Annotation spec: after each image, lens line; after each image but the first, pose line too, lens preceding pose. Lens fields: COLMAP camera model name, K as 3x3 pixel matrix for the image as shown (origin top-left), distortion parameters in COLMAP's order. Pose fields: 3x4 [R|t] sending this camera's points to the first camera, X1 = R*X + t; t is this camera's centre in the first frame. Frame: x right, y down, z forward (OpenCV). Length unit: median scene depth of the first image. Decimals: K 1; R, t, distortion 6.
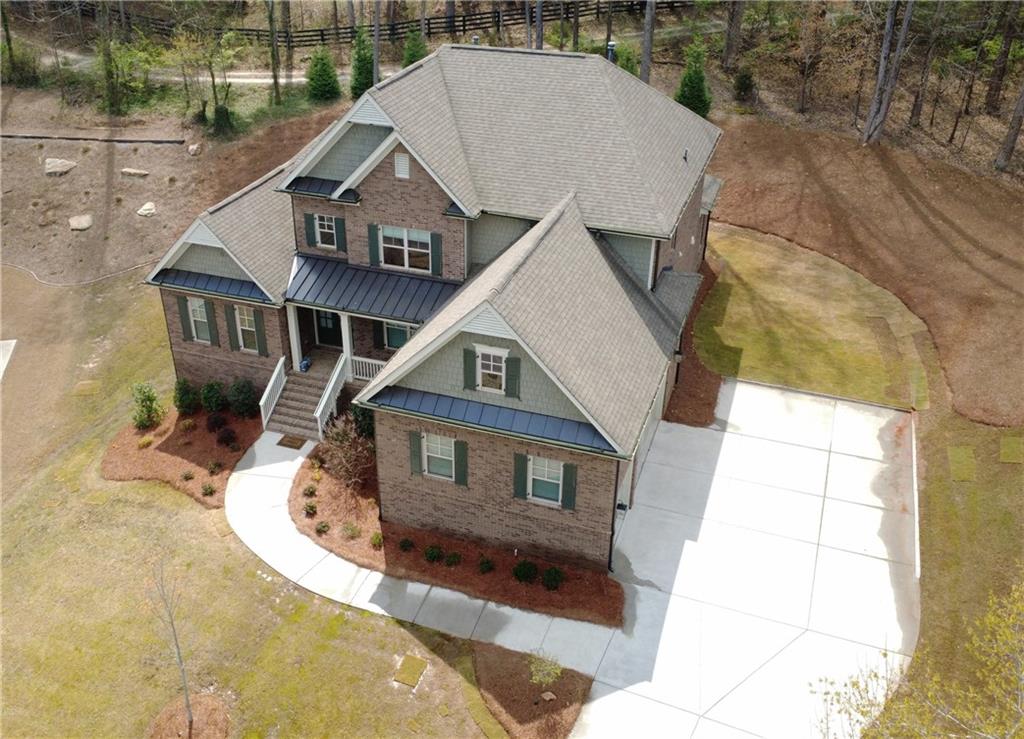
lens RADIAL K [[950.1, 0, 448.3], [0, 950.1, 358.3], [0, 0, 1]] dist [-0.001623, 0.000000]
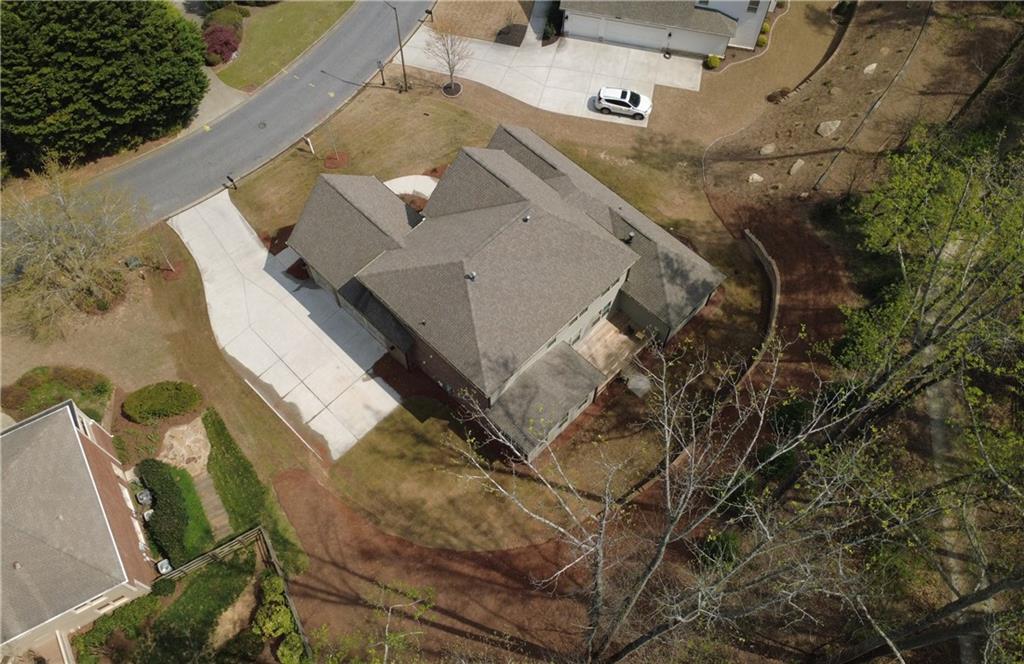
lens RADIAL K [[872.5, 0, 503.5], [0, 872.5, 333.6], [0, 0, 1]] dist [-0.001082, 0.001361]
pose [[-0.391352, 0.822510, -0.412700, 0.885990], [-0.450687, 0.219696, 0.865225, -1.679711], [0.802325, 0.524606, 0.284716, 0.702287]]
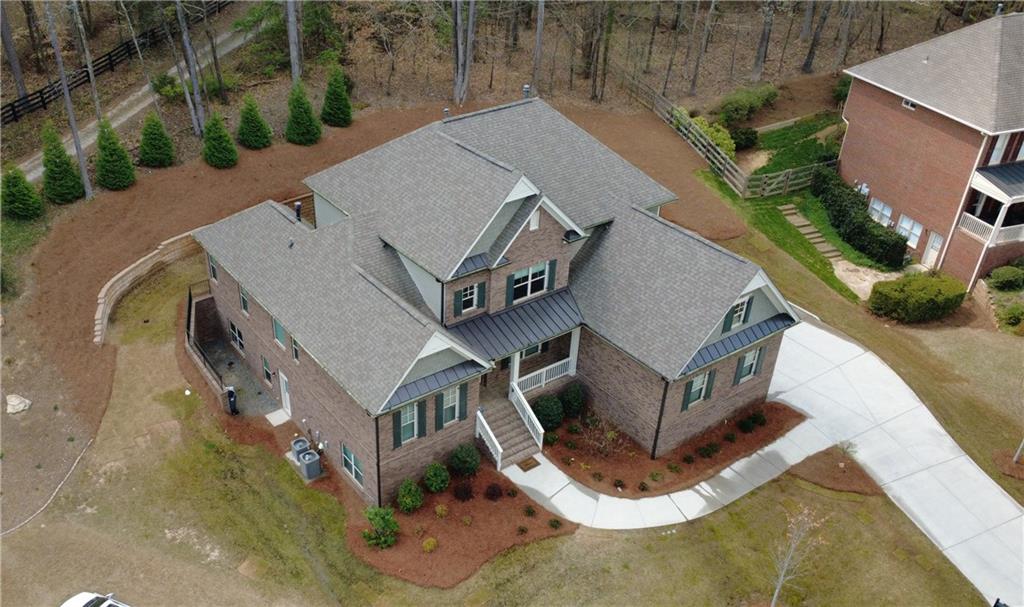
lens RADIAL K [[890.5, 0, 397.0], [0, 890.5, 341.7], [0, 0, 1]] dist [0.000188, 0.006000]
pose [[0.588234, -0.447043, 0.673894, -0.990189], [0.409597, 0.883220, 0.228372, -0.390521], [-0.697288, 0.141688, 0.702647, 0.302025]]
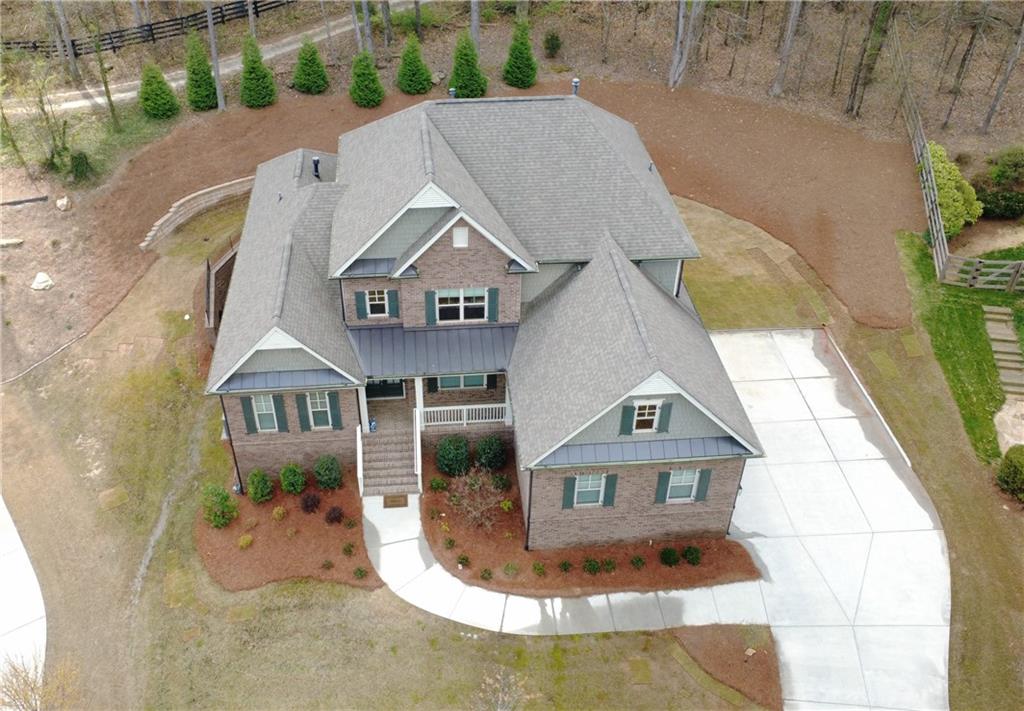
lens RADIAL K [[911.4, 0, 448.6], [0, 911.4, 351.6], [0, 0, 1]] dist [0.002576, -0.002717]
pose [[0.907739, -0.258115, 0.330736, -0.421444], [0.213195, 0.962765, 0.166229, -0.242530], [-0.361327, -0.080381, 0.928968, 0.026975]]
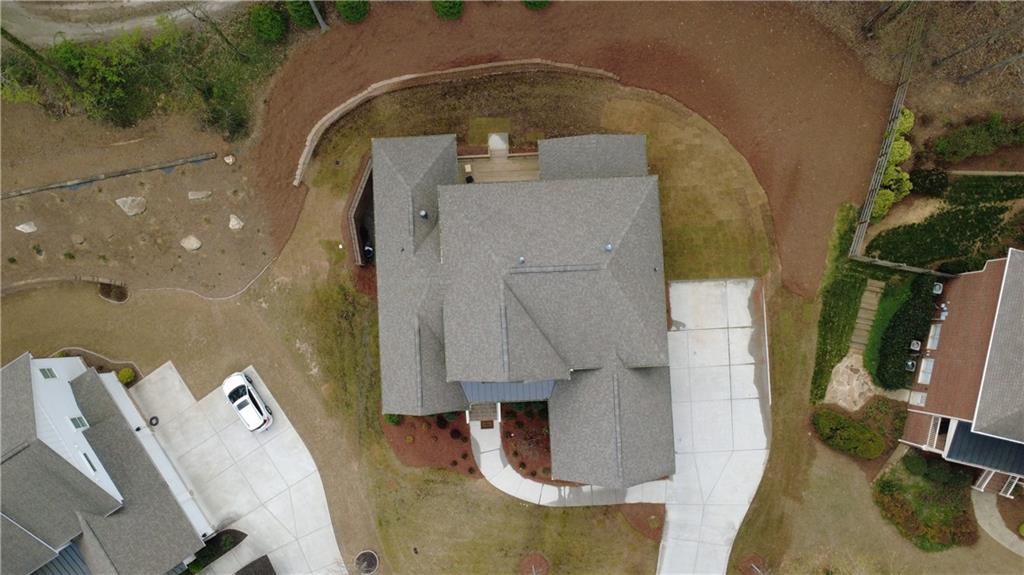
lens RADIAL K [[752.5, 0, 502.5], [0, 752.5, 280.9], [0, 0, 1]] dist [-0.000829, 0.002040]
pose [[0.911814, -0.410137, 0.019573, -0.041013], [0.214522, 0.516486, 0.828989, -1.442696], [-0.350108, -0.751684, 0.558923, 0.326911]]
